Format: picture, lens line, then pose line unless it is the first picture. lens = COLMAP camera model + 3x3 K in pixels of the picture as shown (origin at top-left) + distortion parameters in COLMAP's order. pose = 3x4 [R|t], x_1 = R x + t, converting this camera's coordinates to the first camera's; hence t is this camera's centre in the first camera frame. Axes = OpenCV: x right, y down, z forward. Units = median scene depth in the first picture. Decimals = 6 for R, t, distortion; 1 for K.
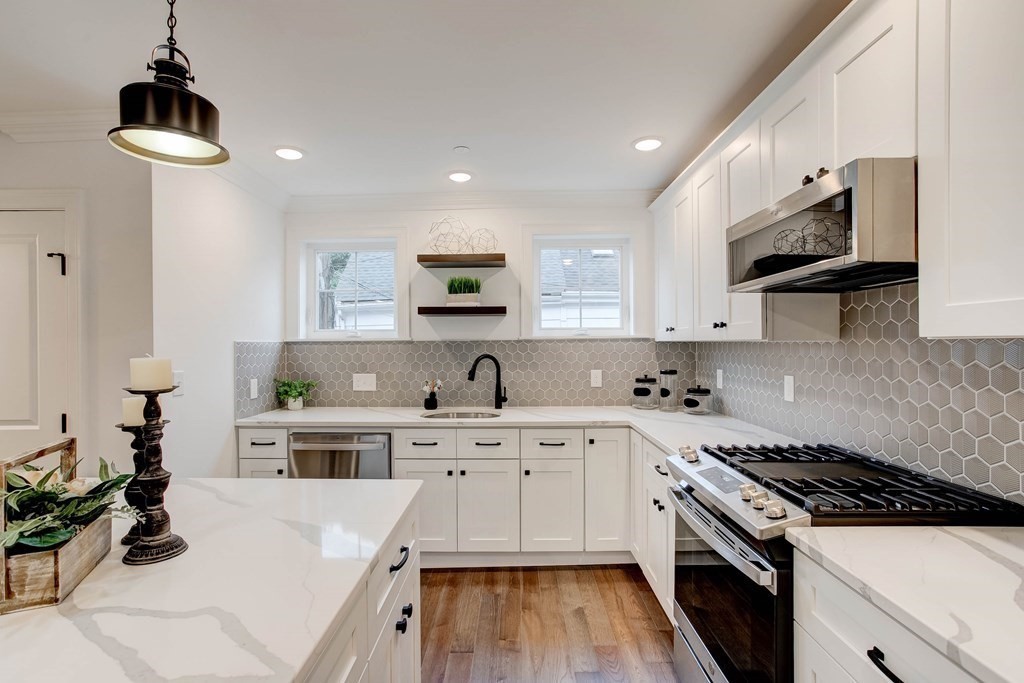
lens RADIAL K [[495.1, 0, 506.6], [0, 495.1, 342.7], [0, 0, 1]] dist [-0.039762, 0.001196]
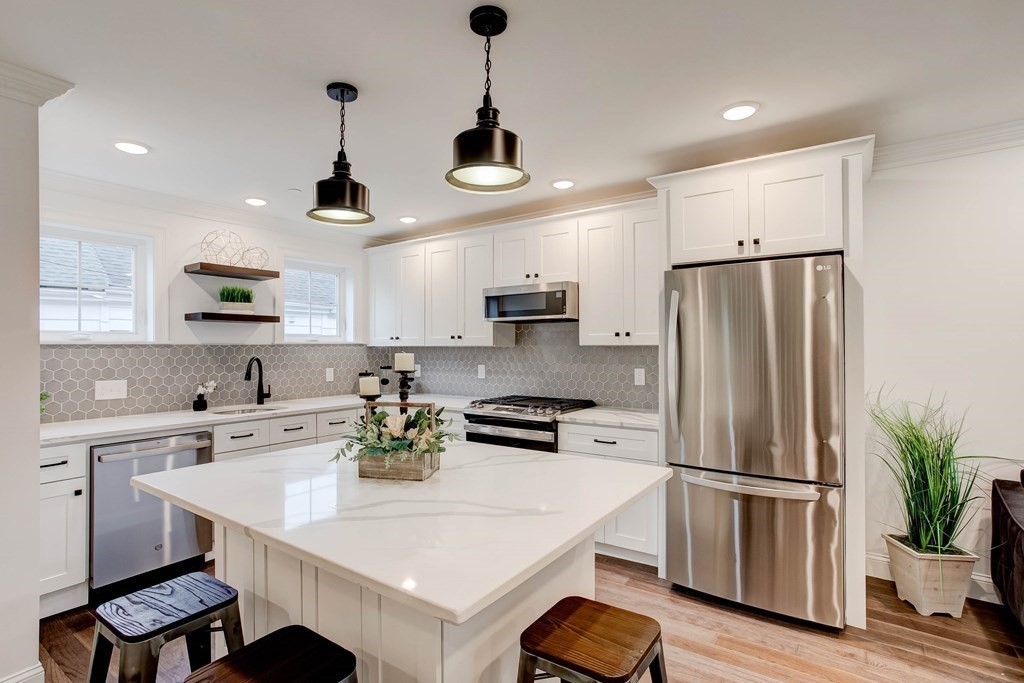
lens RADIAL K [[495.1, 0, 506.6], [0, 495.1, 342.7], [0, 0, 1]] dist [-0.039762, 0.001196]
pose [[0.566916, 0.011050, 0.823701, -0.672720], [-0.000700, 0.999916, -0.012932, 0.004977], [-0.823775, 0.006755, 0.566876, -0.118883]]
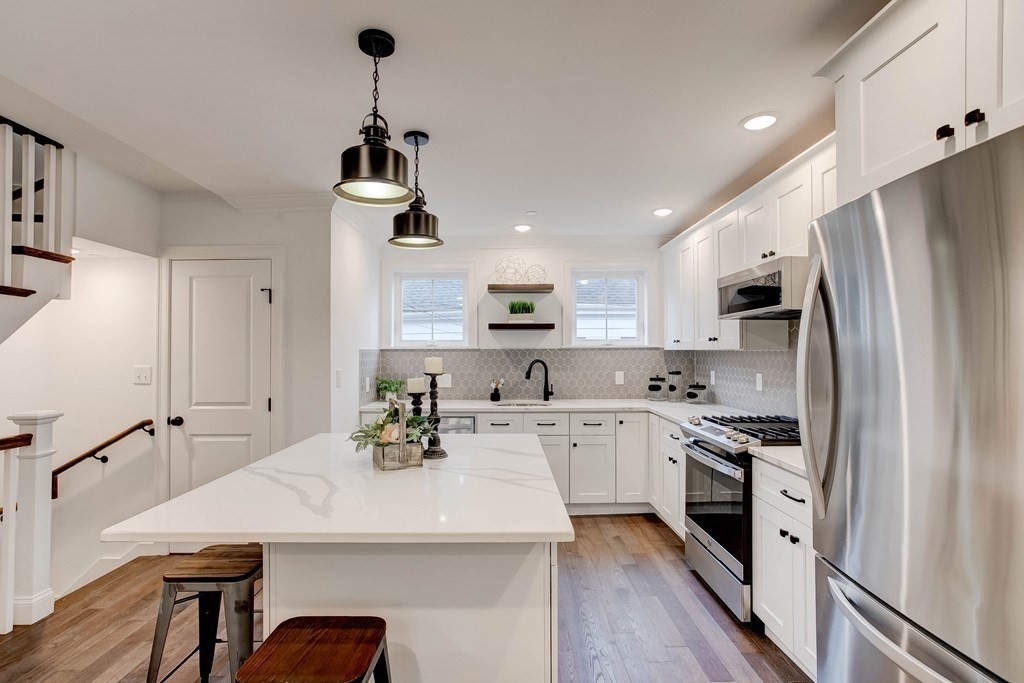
lens RADIAL K [[495.1, 0, 506.6], [0, 495.1, 342.7], [0, 0, 1]] dist [-0.039762, 0.001196]
pose [[0.999898, 0.003325, 0.013917, -0.151039], [-0.003094, 0.999858, -0.016561, 0.000895], [-0.013970, 0.016517, 0.999766, -0.342051]]
